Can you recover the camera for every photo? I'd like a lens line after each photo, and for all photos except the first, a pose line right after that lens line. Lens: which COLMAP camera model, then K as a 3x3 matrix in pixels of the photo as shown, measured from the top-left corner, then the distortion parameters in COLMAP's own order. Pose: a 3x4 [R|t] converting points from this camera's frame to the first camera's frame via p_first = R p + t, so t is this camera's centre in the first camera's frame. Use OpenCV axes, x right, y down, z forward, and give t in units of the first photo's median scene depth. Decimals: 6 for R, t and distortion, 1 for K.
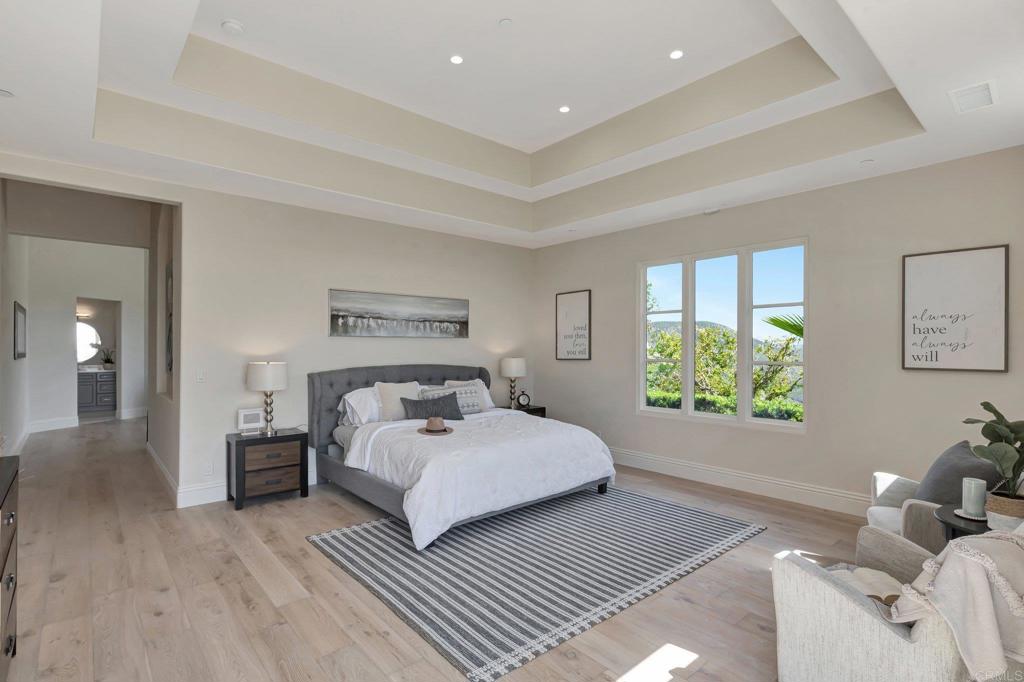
lens RADIAL K [[499.2, 0, 514.3], [0, 499.2, 343.9], [0, 0, 1]] dist [-0.002257, 0.000175]
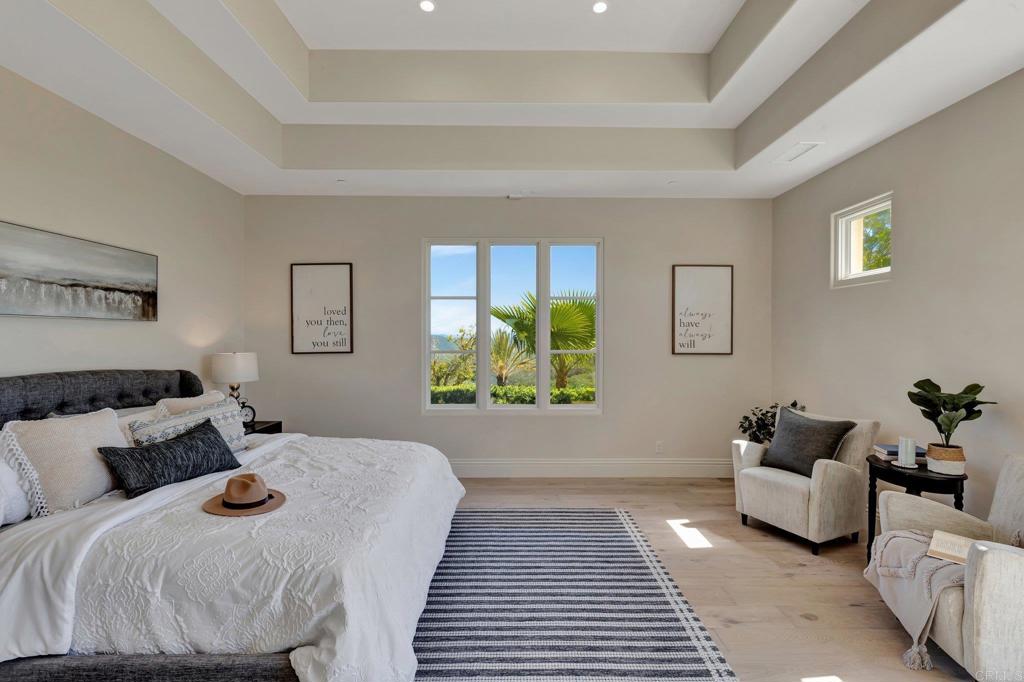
lens RADIAL K [[463.0, 0, 519.3], [0, 463.0, 337.3], [0, 0, 1]] dist [0.004803, 0.000495]
pose [[0.648774, -0.002109, 0.760978, -0.288110], [-0.005748, 0.999954, 0.007671, 0.000316], [-0.760959, -0.009351, 0.648732, 0.410028]]
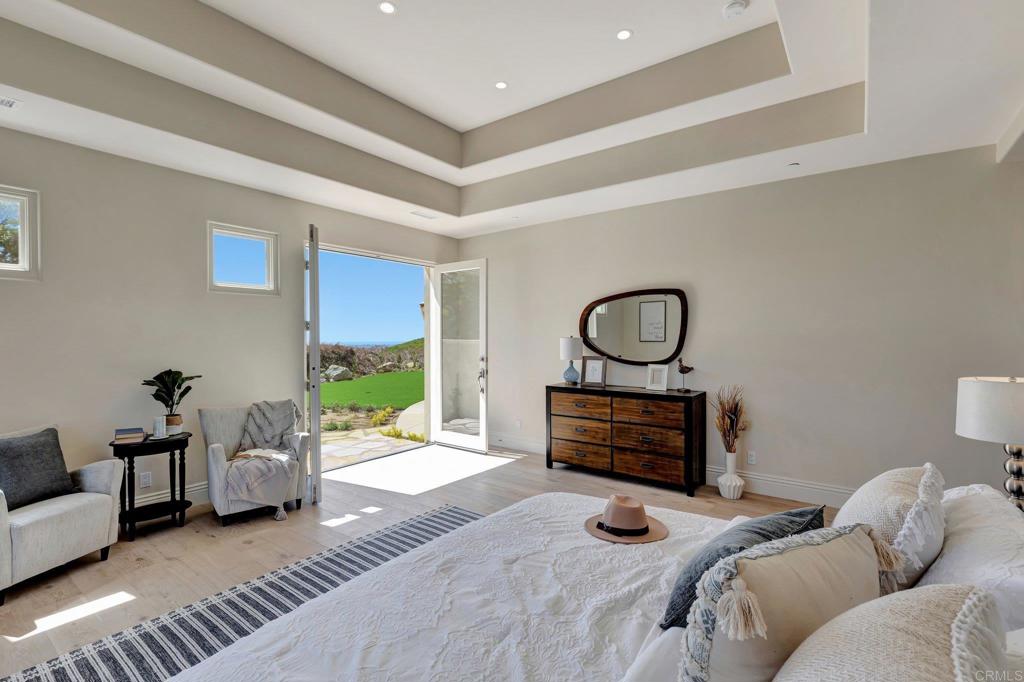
lens RADIAL K [[463.0, 0, 513.4], [0, 463.0, 343.6], [0, 0, 1]] dist [0.004803, 0.000495]
pose [[-0.978005, -0.000578, -0.208582, 0.026093], [-0.001283, 0.999994, 0.003246, 0.005813], [0.208579, 0.003442, -0.977999, 1.180957]]
